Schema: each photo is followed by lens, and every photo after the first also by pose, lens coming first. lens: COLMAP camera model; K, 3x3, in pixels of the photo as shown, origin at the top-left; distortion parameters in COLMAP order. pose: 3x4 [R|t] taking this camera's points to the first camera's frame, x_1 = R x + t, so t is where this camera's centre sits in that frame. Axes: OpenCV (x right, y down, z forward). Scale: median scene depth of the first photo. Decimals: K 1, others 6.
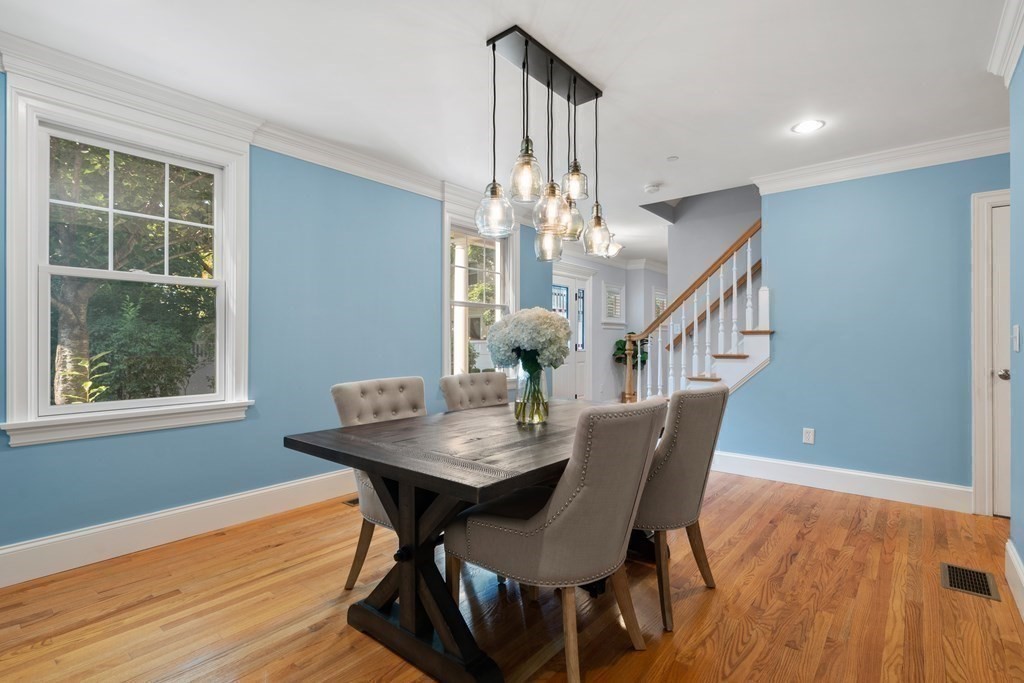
lens RADIAL K [[470.4, 0, 508.2], [0, 470.4, 342.4], [0, 0, 1]] dist [-0.006688, 0.000788]
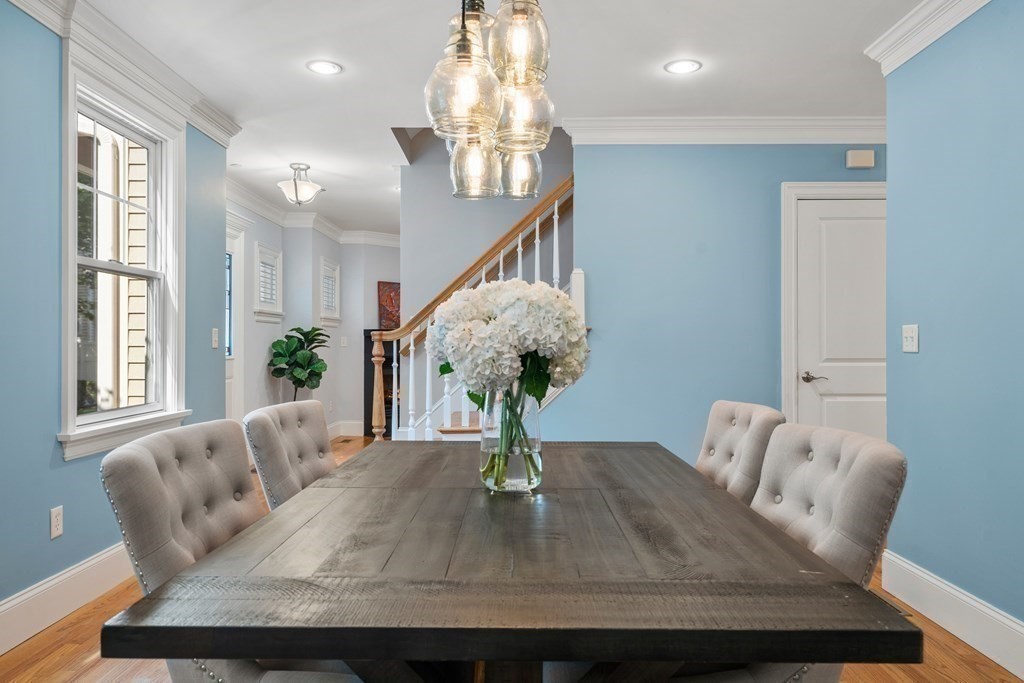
lens RADIAL K [[715.3, 0, 513.1], [0, 715.3, 341.4], [0, 0, 1]] dist [0.005849, 0.003222]
pose [[0.781301, 0.000695, 0.624154, -0.314321], [0.001814, 0.999993, -0.003385, 0.000799], [-0.624152, 0.003776, 0.781294, 0.235378]]
